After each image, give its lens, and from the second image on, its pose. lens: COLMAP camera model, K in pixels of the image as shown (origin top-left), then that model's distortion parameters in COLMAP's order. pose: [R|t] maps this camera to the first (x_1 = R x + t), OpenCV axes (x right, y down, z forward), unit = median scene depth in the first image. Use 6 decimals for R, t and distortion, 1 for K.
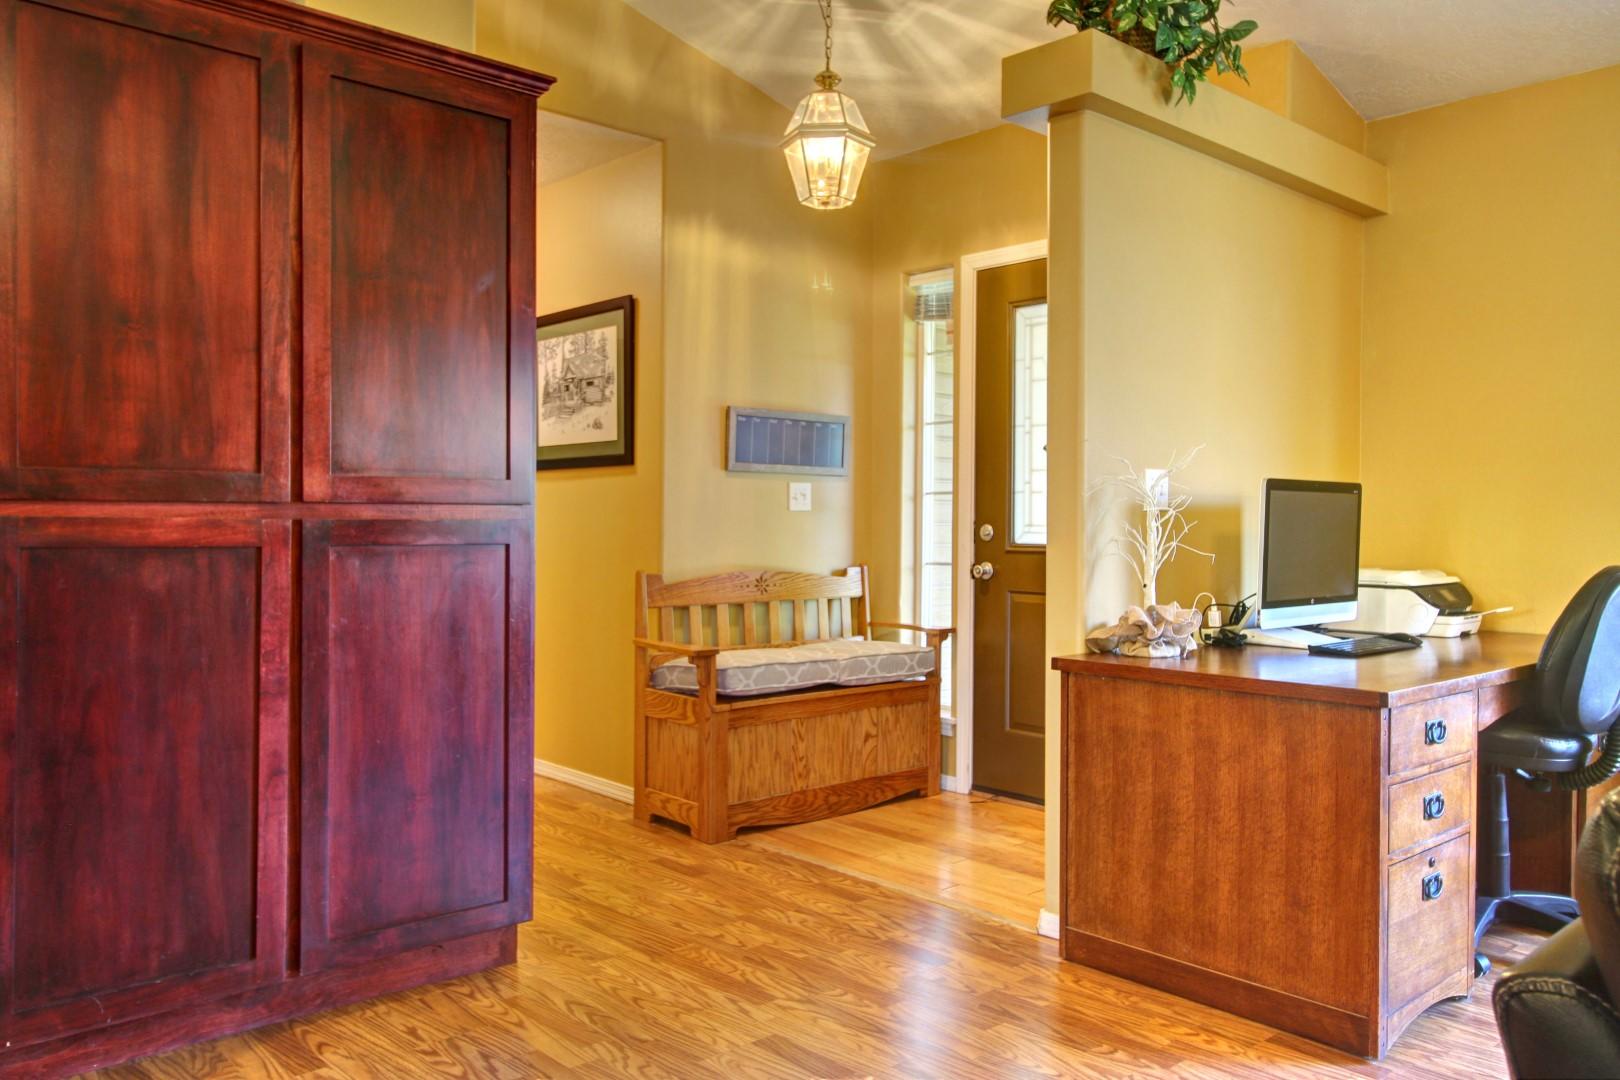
lens RADIAL K [[1217.0, 0, 812.7], [0, 1217.0, 537.8], [0, 0, 1]] dist [0.023039, -0.005936]
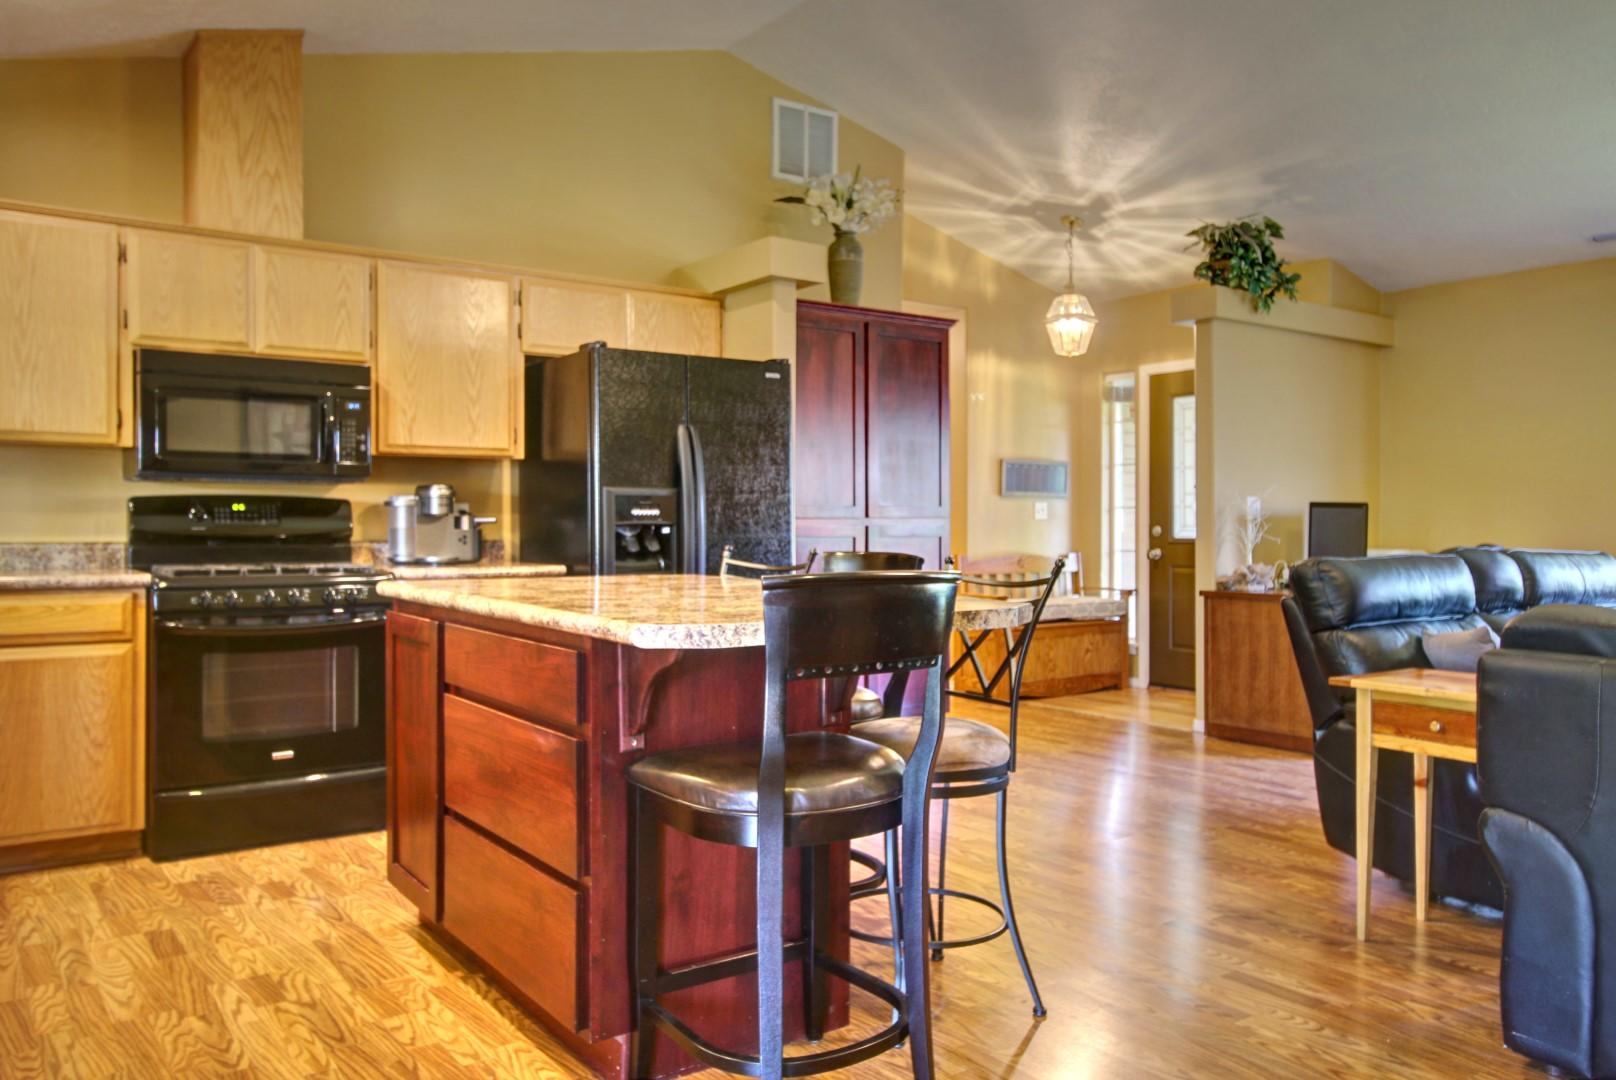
lens RADIAL K [[1214.0, 0, 804.4], [0, 1214.0, 532.5], [0, 0, 1]] dist [0.023039, -0.005936]
pose [[0.993373, -0.006637, -0.114742, -0.151898], [0.005521, 0.999934, -0.010043, 0.011855], [0.114801, 0.009343, 0.993345, -0.741104]]
